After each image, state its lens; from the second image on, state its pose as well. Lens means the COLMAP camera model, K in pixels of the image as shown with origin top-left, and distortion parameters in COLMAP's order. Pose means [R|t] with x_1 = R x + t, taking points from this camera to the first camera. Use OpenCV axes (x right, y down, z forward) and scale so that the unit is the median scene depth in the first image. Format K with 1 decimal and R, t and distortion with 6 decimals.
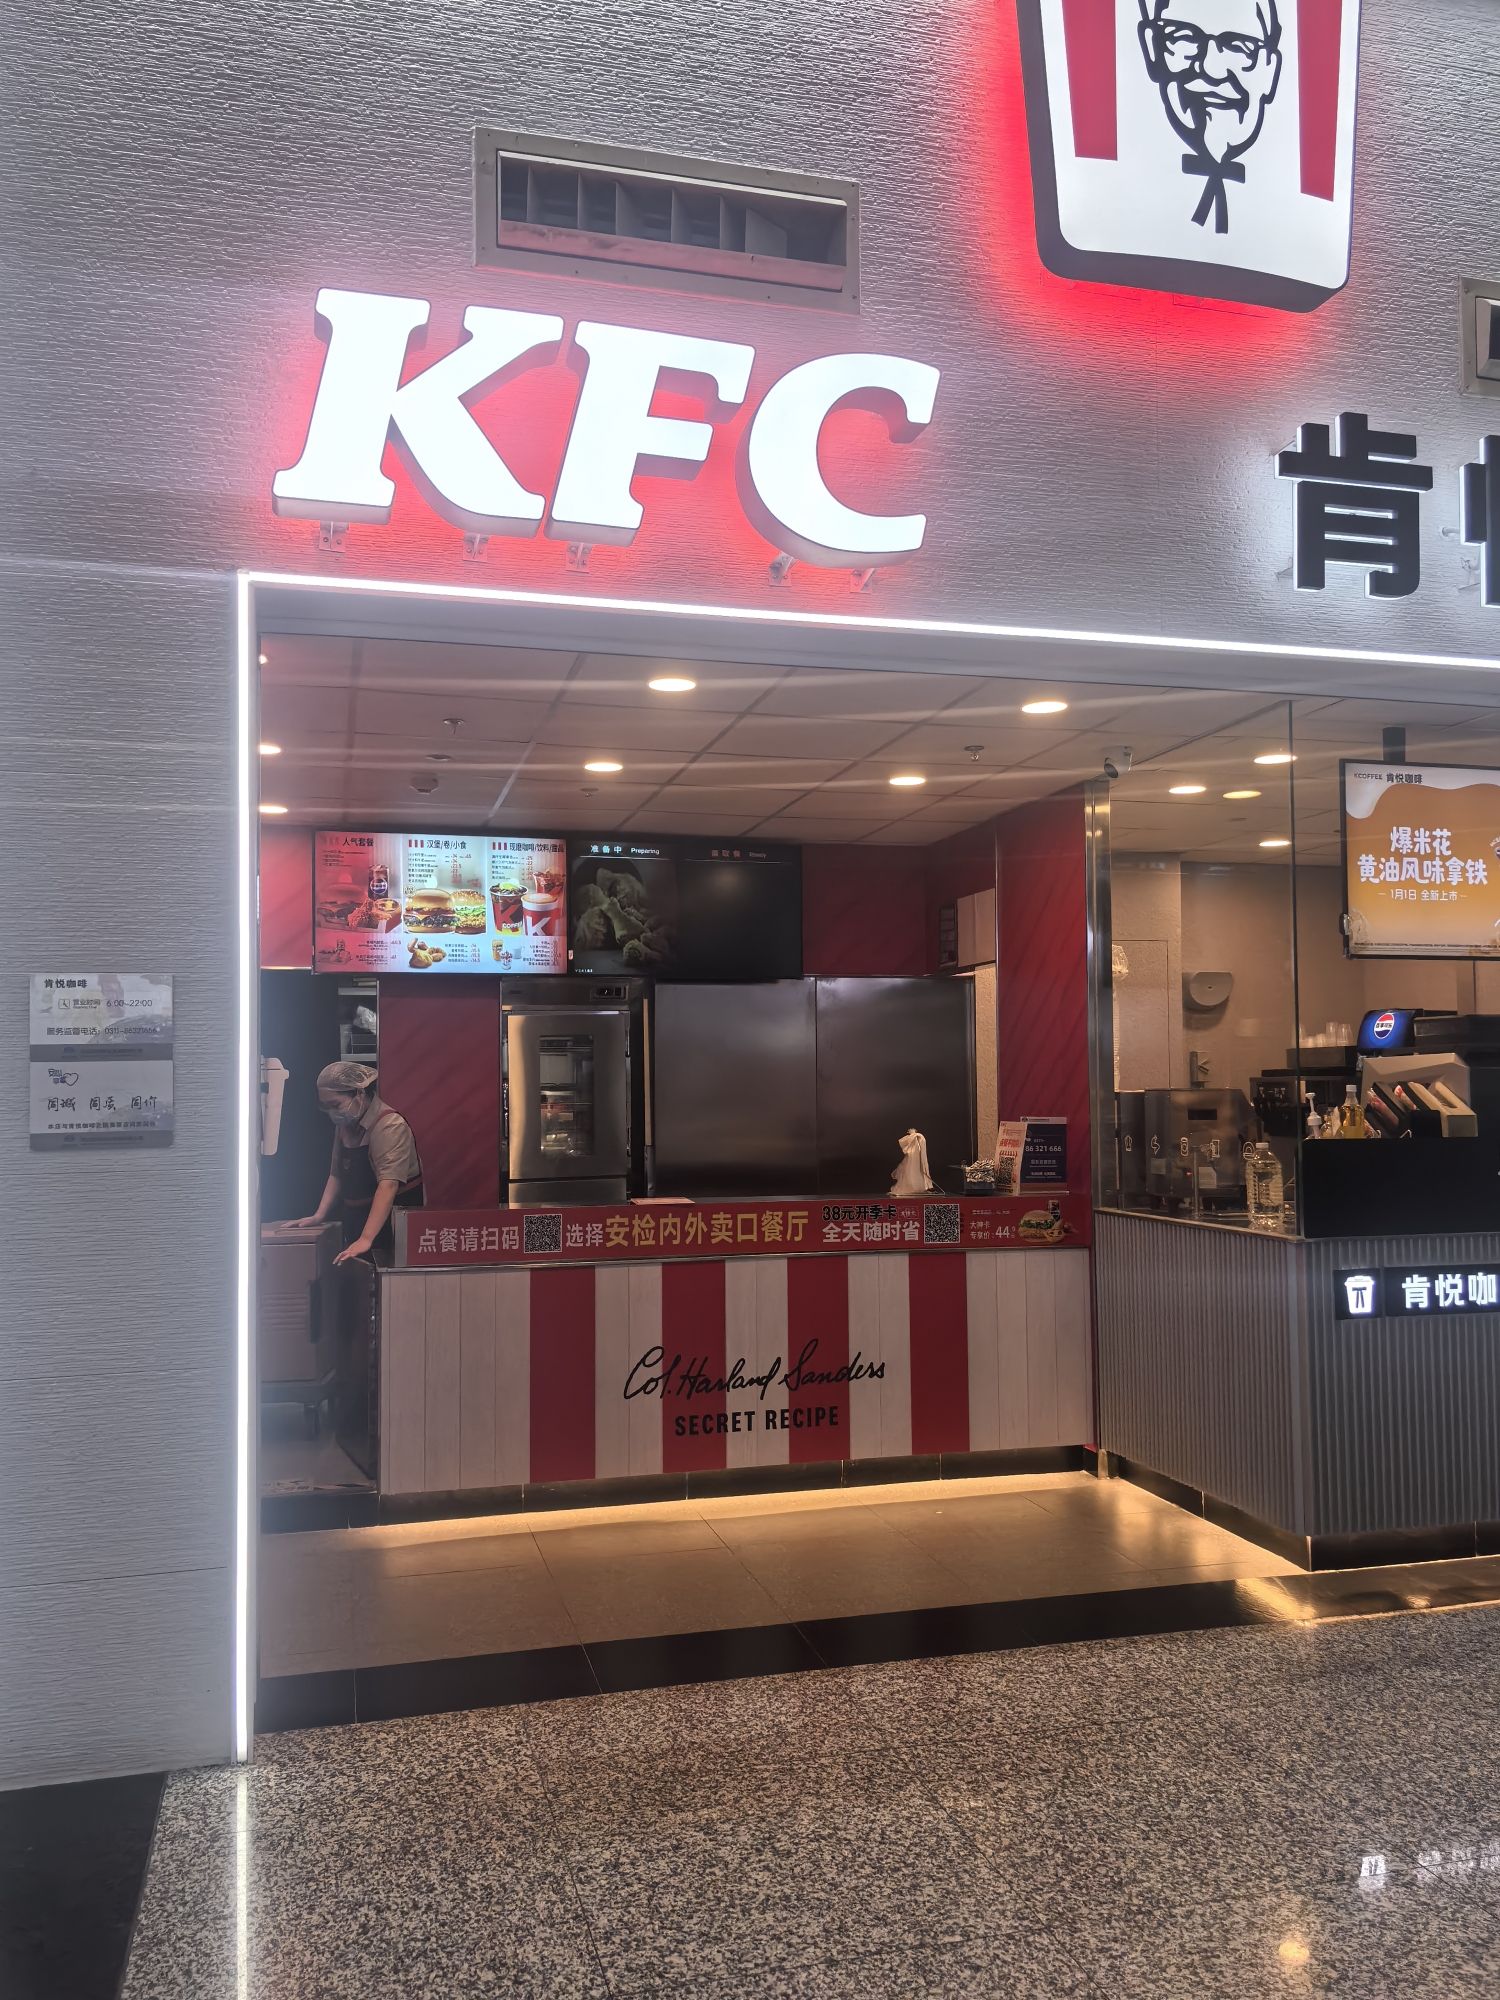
lens RADIAL K [[1524.5, 0, 750.0], [0, 1524.5, 1000.0], [0, 0, 1]] dist [0.050222, -0.095145]
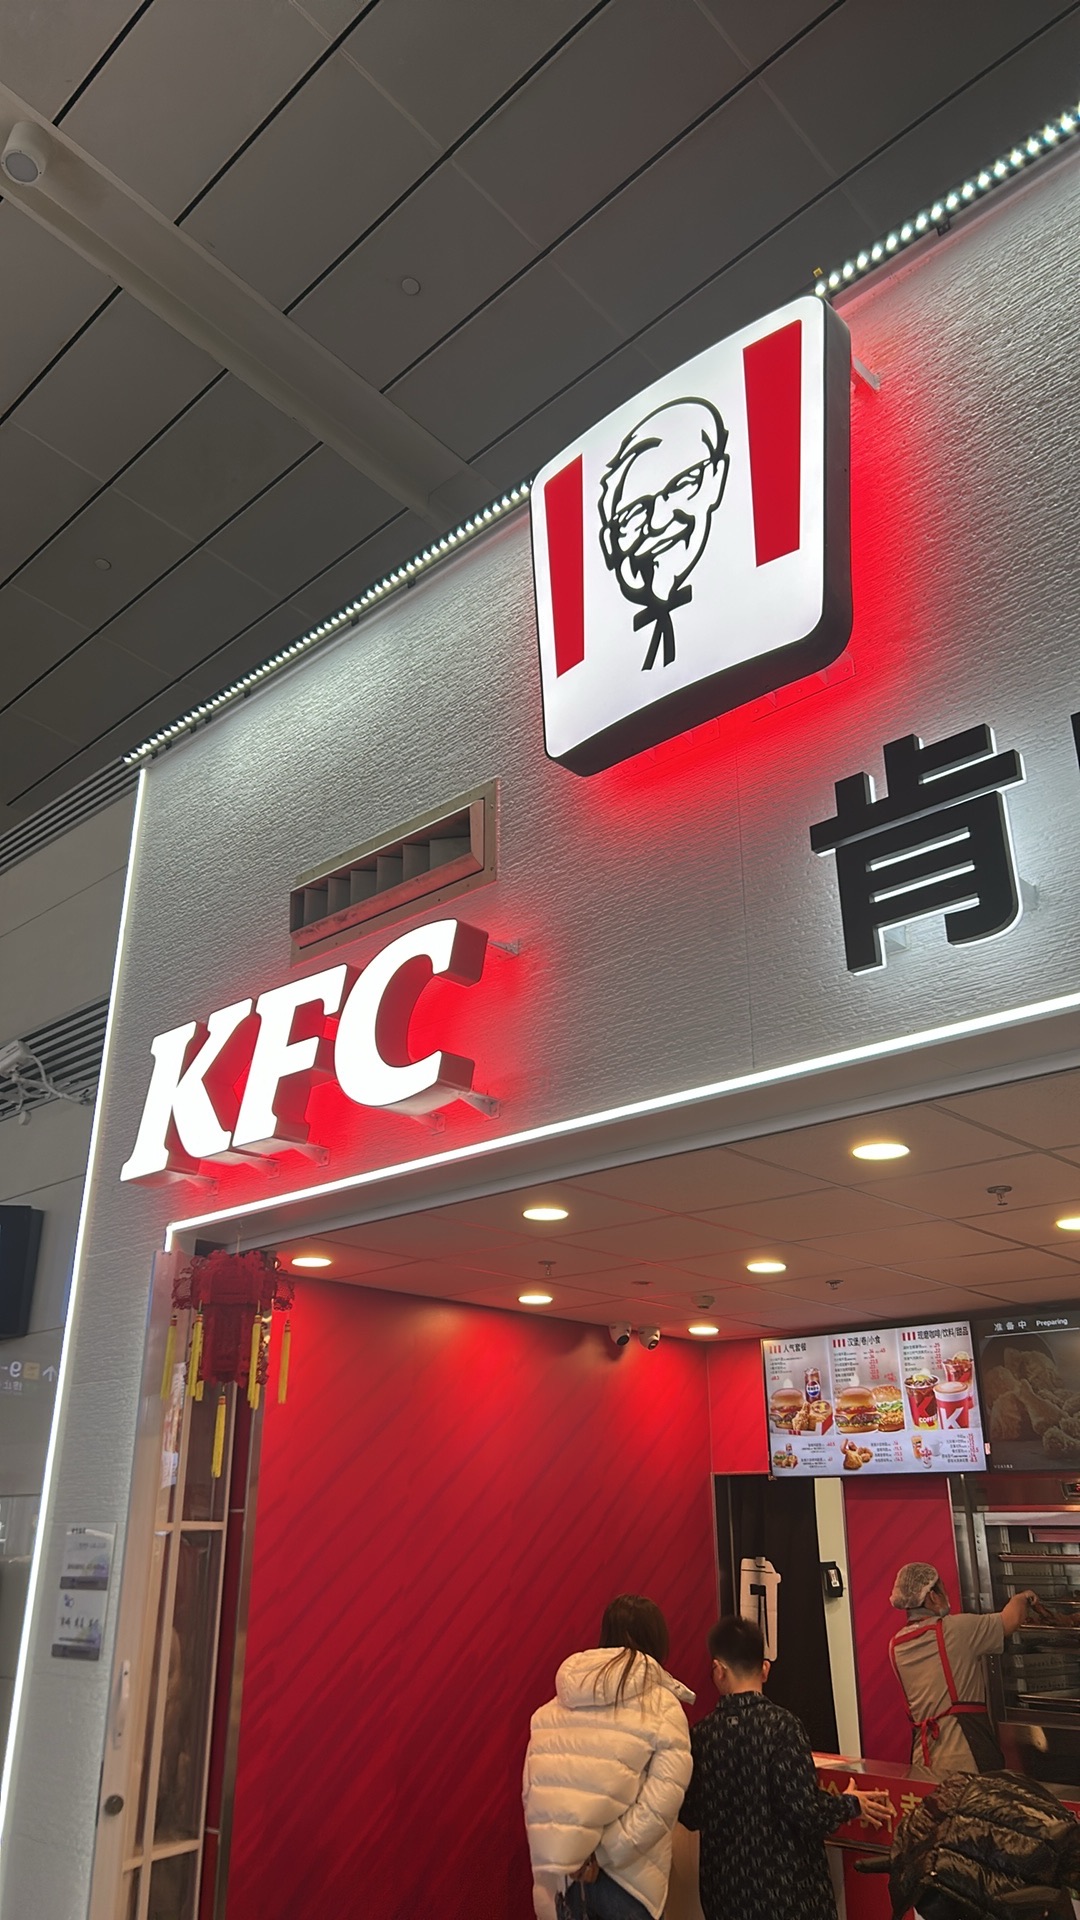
lens RADIAL K [[1354.4, 0, 540.0], [0, 1354.4, 960.0], [0, 0, 1]] dist [0.002204, -0.000345]
pose [[0.530668, -0.321876, -0.784084, 0.786413], [0.033469, 0.932322, -0.360078, -0.031027], [0.846919, 0.164839, 0.505526, 0.496881]]
